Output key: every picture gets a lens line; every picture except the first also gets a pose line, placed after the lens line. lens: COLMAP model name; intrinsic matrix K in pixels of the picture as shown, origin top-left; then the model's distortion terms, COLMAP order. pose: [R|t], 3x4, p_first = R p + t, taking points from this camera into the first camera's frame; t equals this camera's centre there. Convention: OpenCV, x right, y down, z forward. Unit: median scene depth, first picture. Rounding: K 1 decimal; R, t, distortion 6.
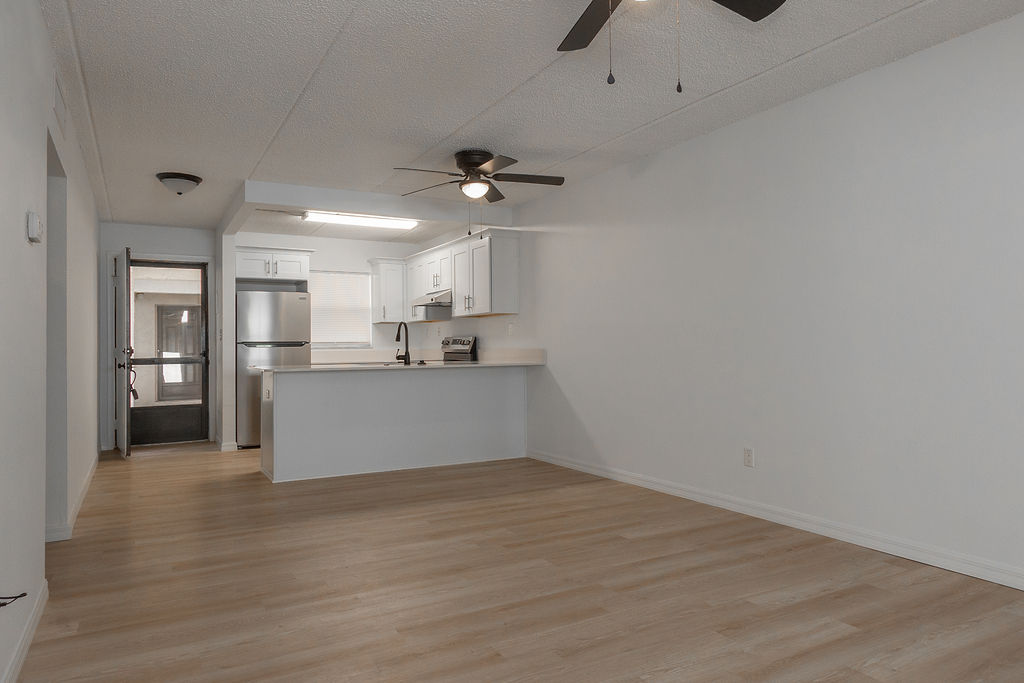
lens RADIAL K [[658.6, 0, 512.0], [0, 658.6, 341.5], [0, 0, 1]] dist [0.001979, -0.000675]
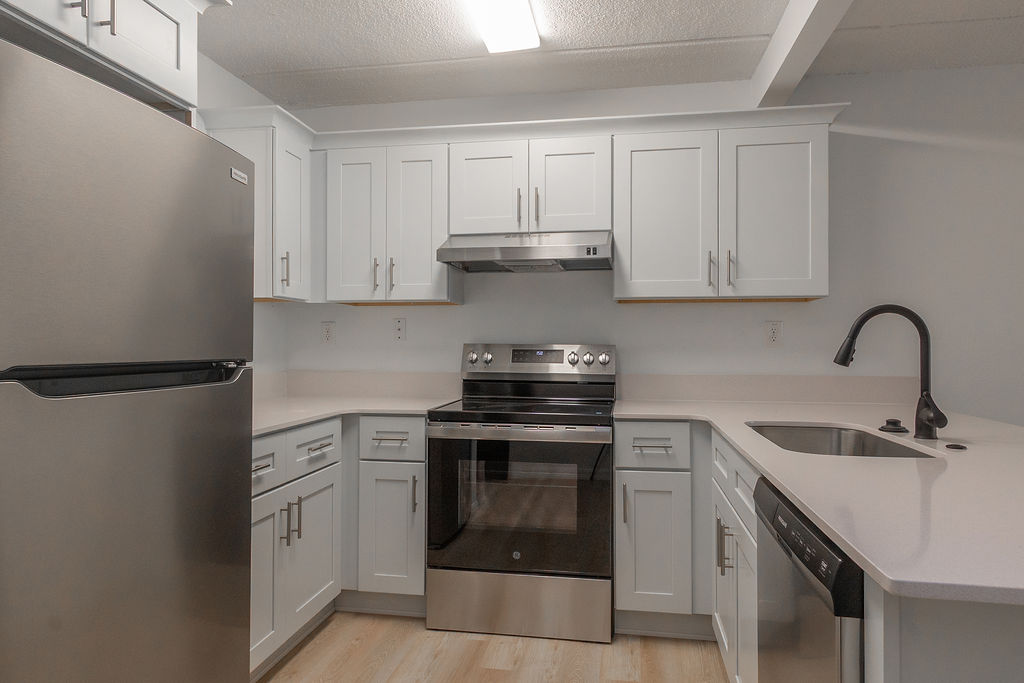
lens RADIAL K [[642.9, 0, 512.0], [0, 642.9, 341.5], [0, 0, 1]] dist [-0.003914, 0.001018]
pose [[0.627581, 0.013866, 0.778428, -0.422133], [-0.015813, 0.999862, -0.005061, -0.006379], [-0.778391, -0.009133, 0.627713, 0.755009]]
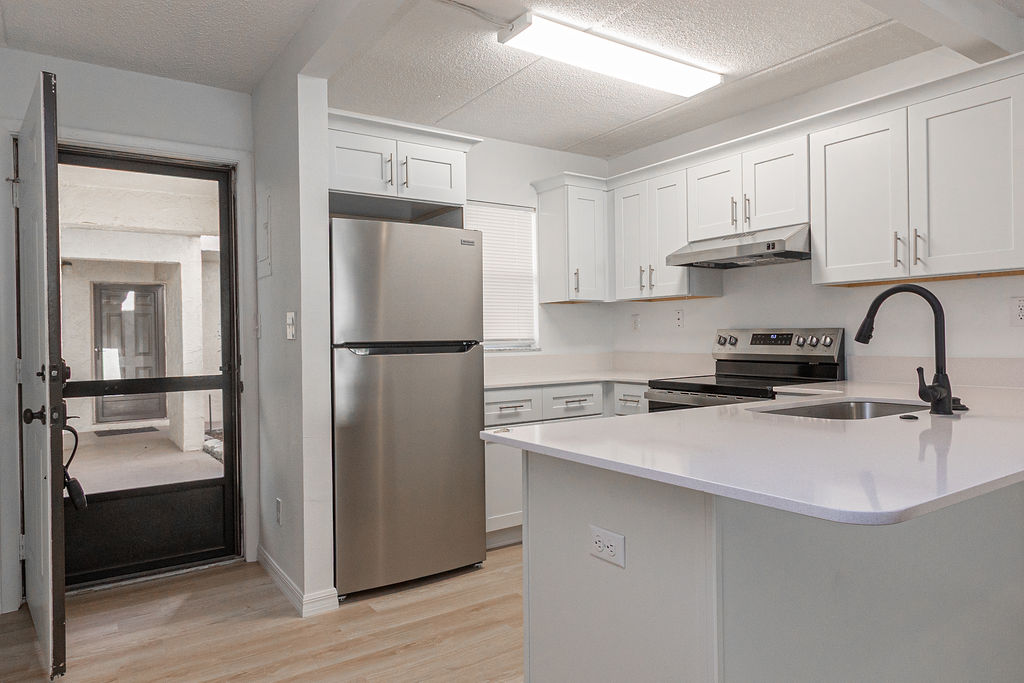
lens RADIAL K [[658.6, 0, 512.0], [0, 658.6, 341.5], [0, 0, 1]] dist [0.001979, -0.000675]
pose [[0.996271, -0.004871, 0.086139, -0.316436], [0.003608, 0.999884, 0.014813, -0.005330], [-0.086201, -0.014447, 0.996173, 0.539127]]
